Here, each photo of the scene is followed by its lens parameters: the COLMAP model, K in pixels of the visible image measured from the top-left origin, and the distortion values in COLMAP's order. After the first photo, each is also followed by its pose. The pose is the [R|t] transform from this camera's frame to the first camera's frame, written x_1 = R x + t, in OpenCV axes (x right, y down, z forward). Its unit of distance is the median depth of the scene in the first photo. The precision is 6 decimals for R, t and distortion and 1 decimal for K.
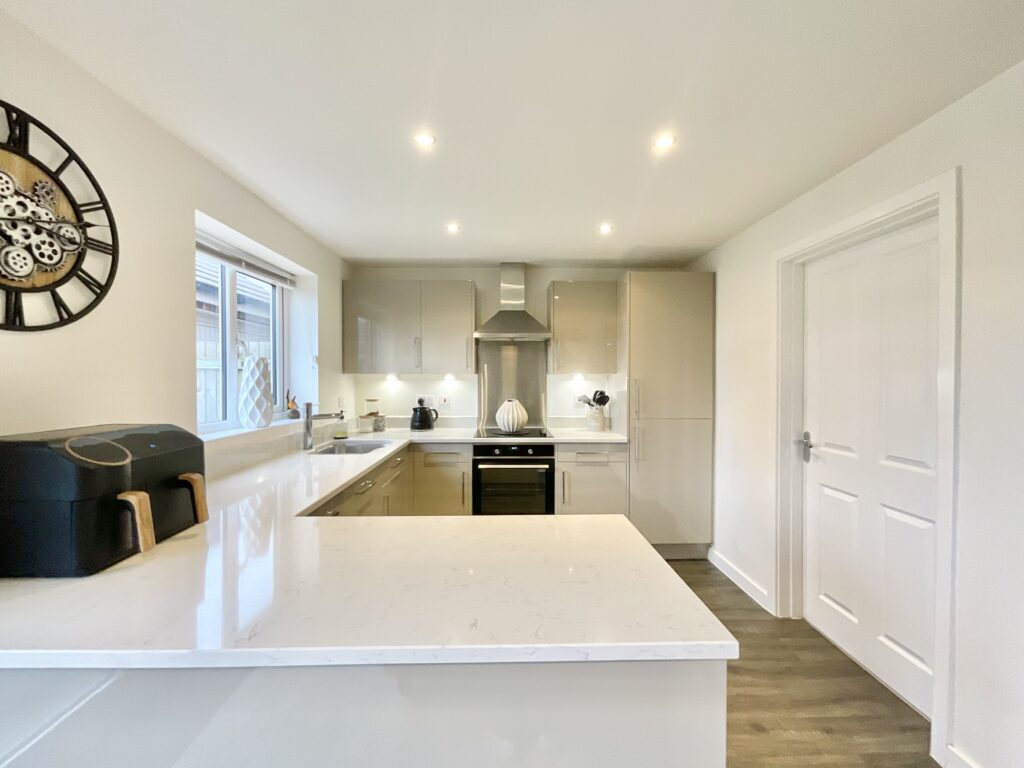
lens RADIAL K [[416.0, 0, 509.1], [0, 416.0, 384.0], [0, 0, 1]] dist [-0.001858, -0.000962]
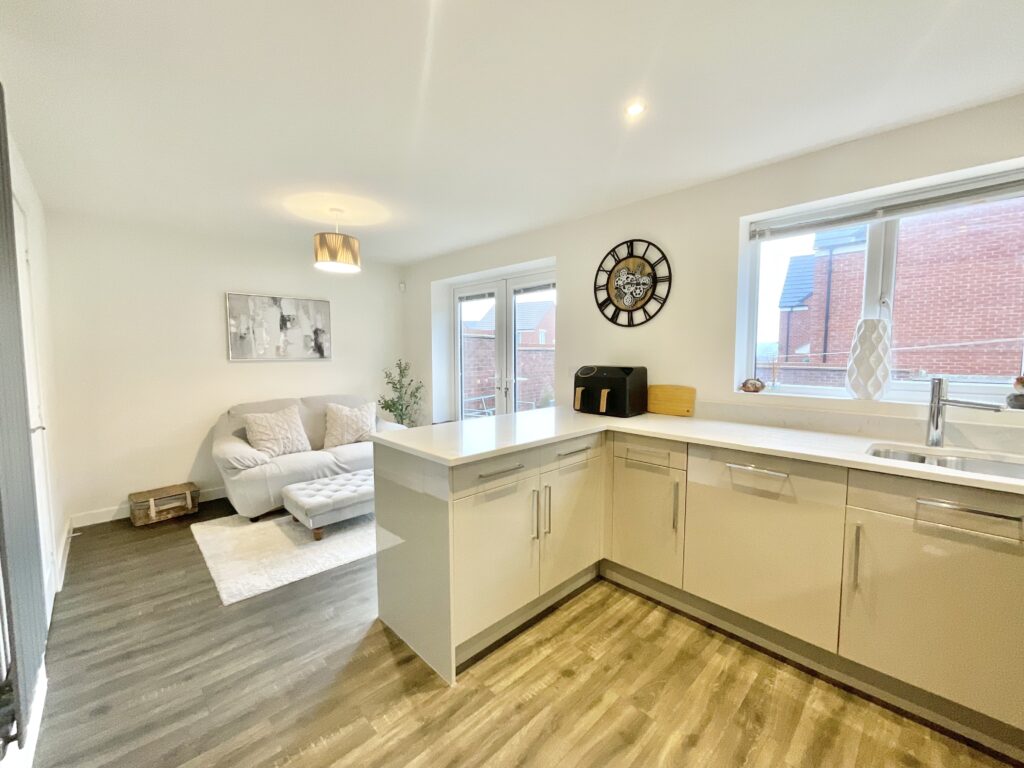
lens RADIAL K [[416.0, 0, 509.1], [0, 416.0, 384.0], [0, 0, 1]] dist [-0.001858, -0.000962]
pose [[-0.731083, 0.053429, -0.680193, 0.527948], [-0.011952, 0.995773, 0.091064, -0.000636], [0.682183, 0.074705, -0.727355, 1.101297]]
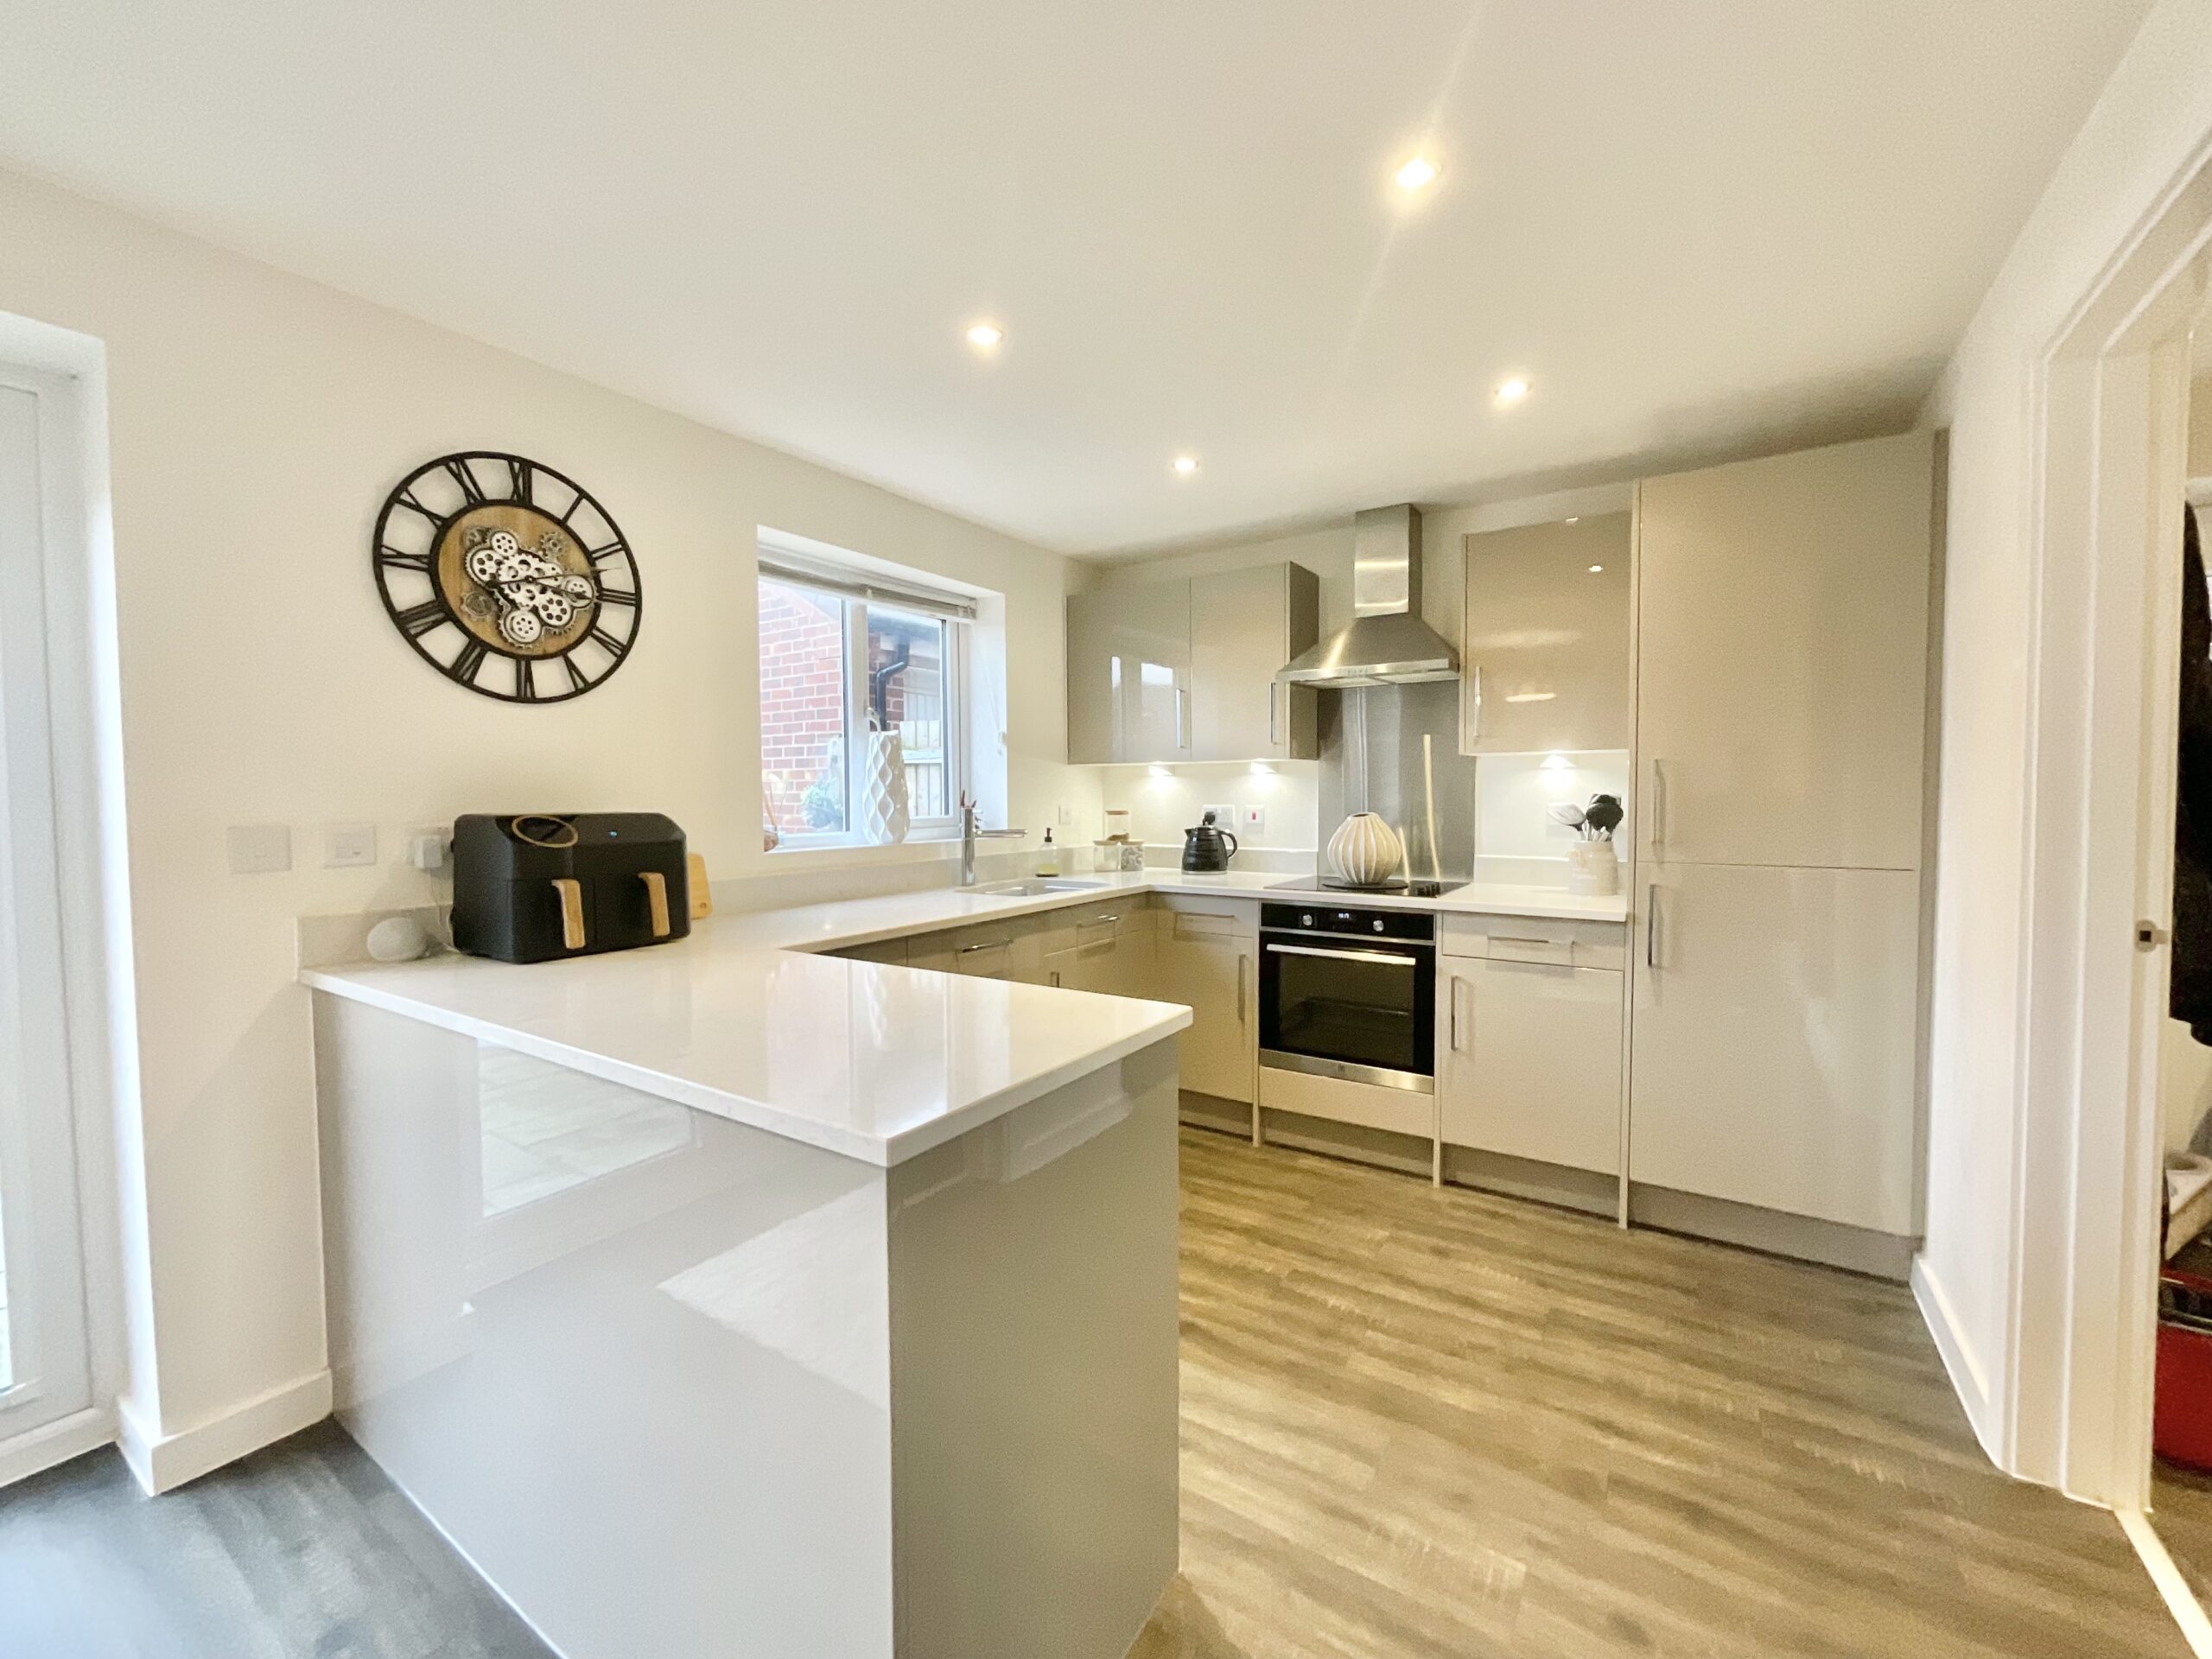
lens RADIAL K [[898.5, 0, 1099.7], [0, 898.5, 829.6], [0, 0, 1]] dist [-0.001858, -0.000962]
pose [[0.825647, 0.018645, -0.563879, 0.446369], [-0.003962, 0.999621, 0.027253, 0.041667], [0.564173, -0.020267, 0.825408, 0.033715]]
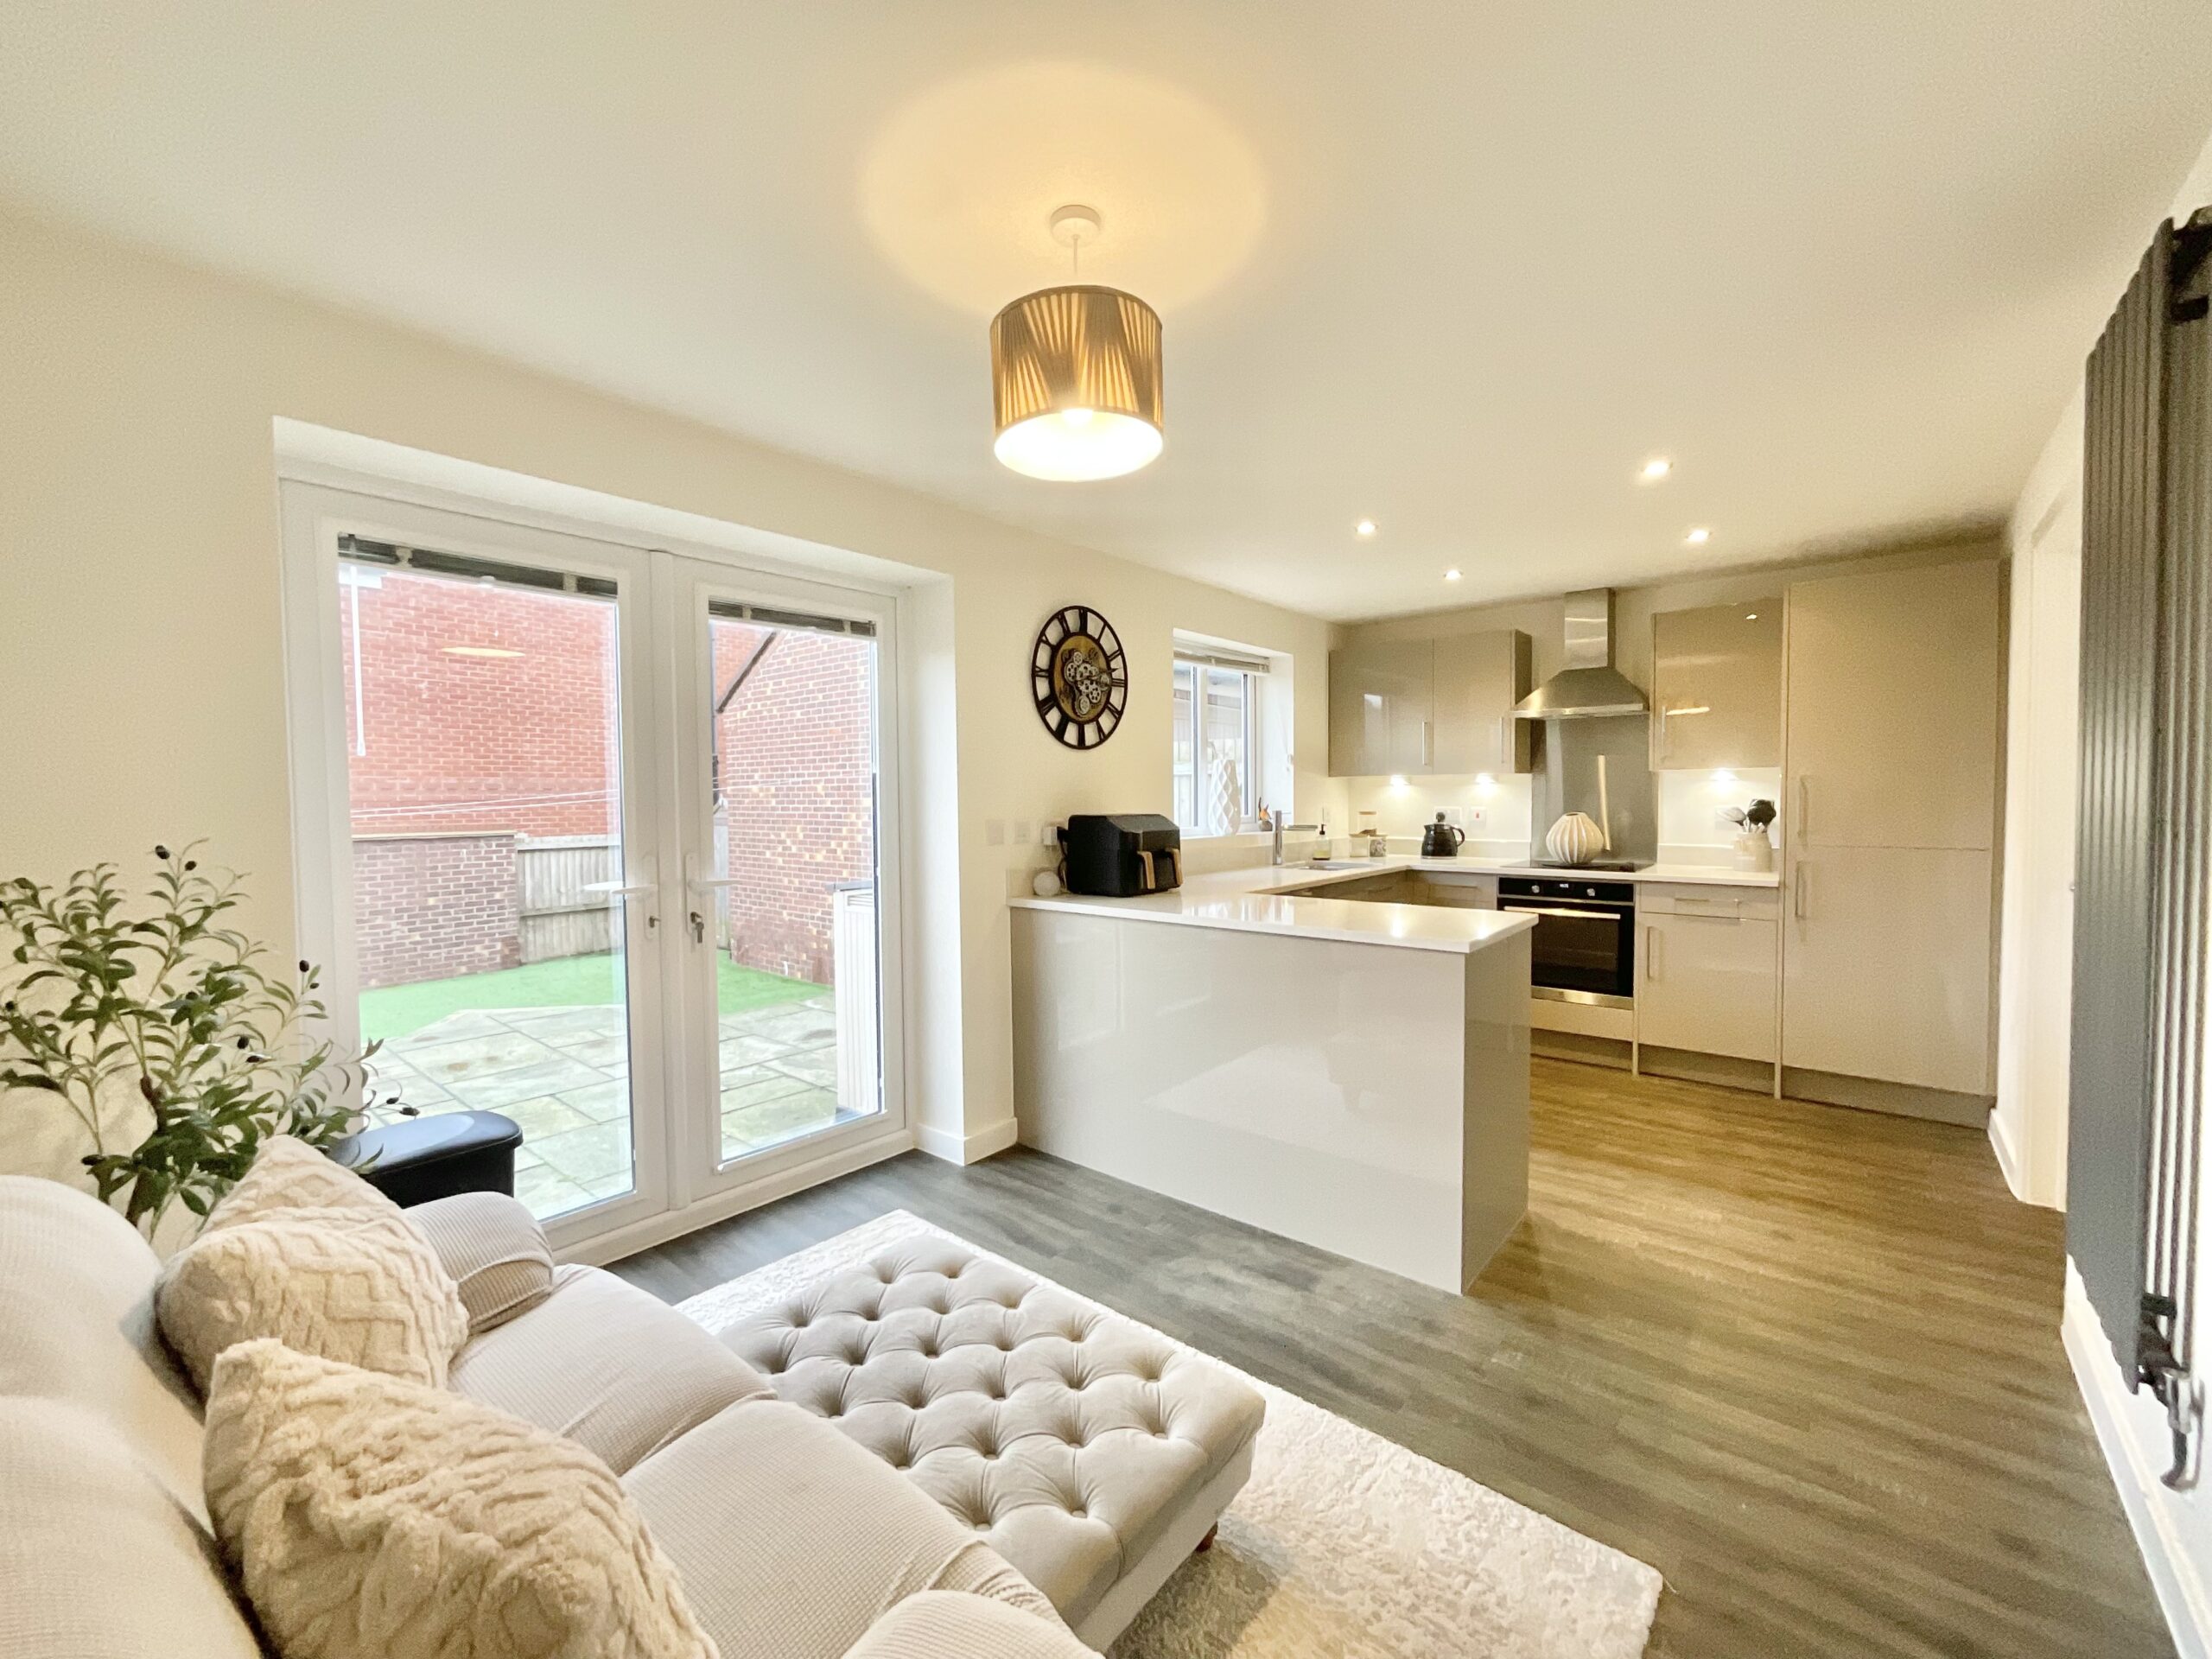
lens RADIAL K [[898.5, 0, 1099.7], [0, 898.5, 829.6], [0, 0, 1]] dist [-0.001858, -0.000962]
pose [[0.755452, 0.018377, -0.654946, 0.491284], [-0.000667, 0.999628, 0.027280, 0.036330], [0.655203, -0.020172, 0.755183, -0.692380]]
